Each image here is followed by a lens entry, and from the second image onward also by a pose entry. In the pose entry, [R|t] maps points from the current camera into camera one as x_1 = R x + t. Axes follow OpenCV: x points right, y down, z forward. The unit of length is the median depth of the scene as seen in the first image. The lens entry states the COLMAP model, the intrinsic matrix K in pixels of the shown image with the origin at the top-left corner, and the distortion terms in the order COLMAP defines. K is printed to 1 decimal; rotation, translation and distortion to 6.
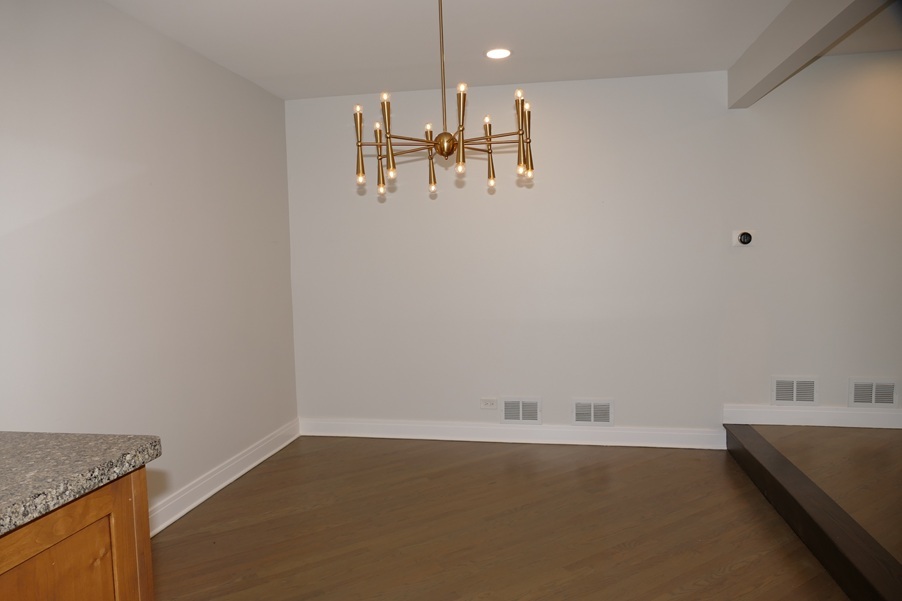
lens RADIAL K [[634.2, 0, 451.0], [0, 634.2, 300.5], [0, 0, 1]] dist [-0.033225, -0.000195]
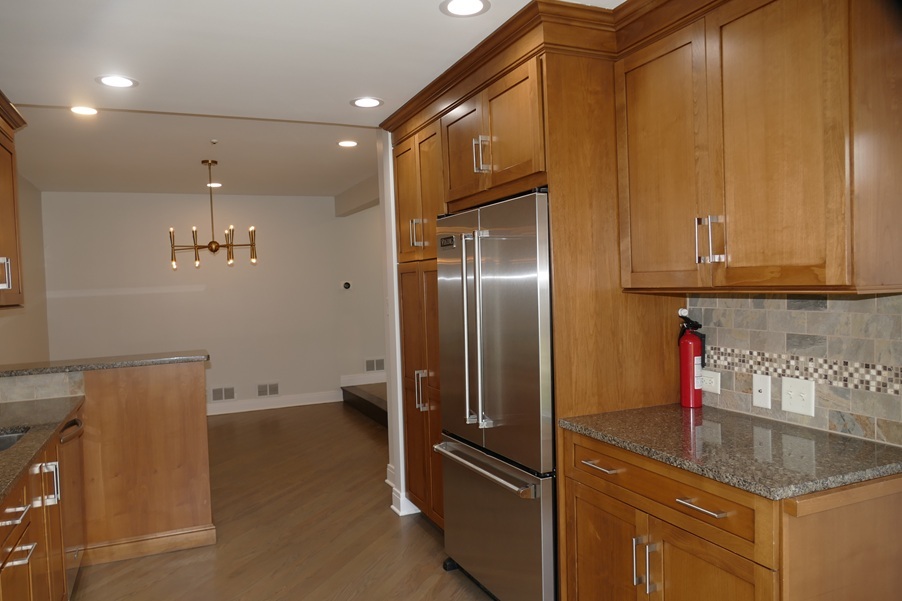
lens RADIAL K [[634.2, 0, 451.0], [0, 634.2, 300.5], [0, 0, 1]] dist [-0.033225, -0.000195]
pose [[0.827135, -0.023764, 0.561500, -0.326128], [0.057241, 0.997472, -0.042105, 0.040576], [-0.559080, 0.066967, 0.826405, -0.707626]]
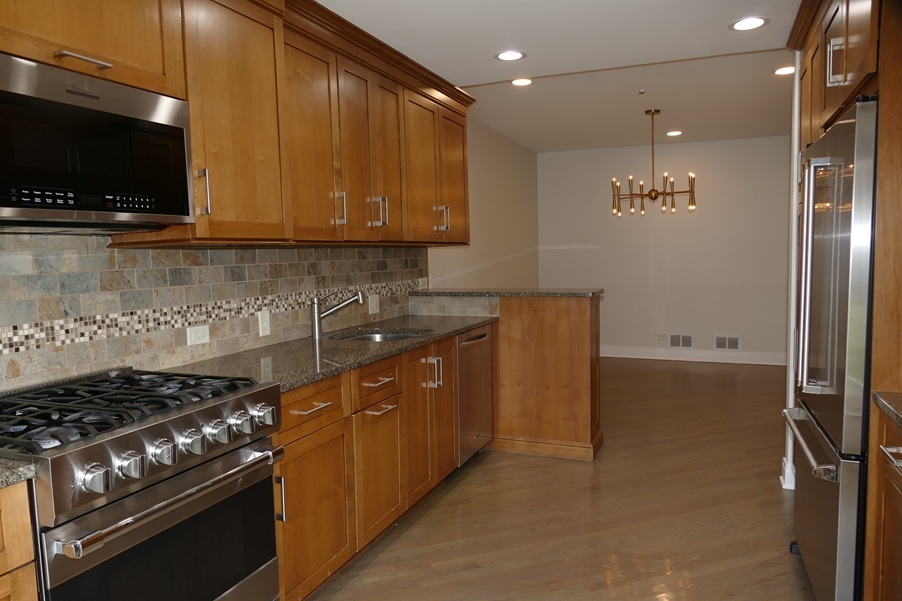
lens RADIAL K [[643.5, 0, 451.0], [0, 643.5, 300.5], [0, 0, 1]] dist [-0.006019, 0.003910]
pose [[0.977252, 0.022086, -0.210930, -0.129942], [-0.019802, 0.999720, 0.012937, 0.062869], [0.211157, -0.008466, 0.977415, -0.796926]]
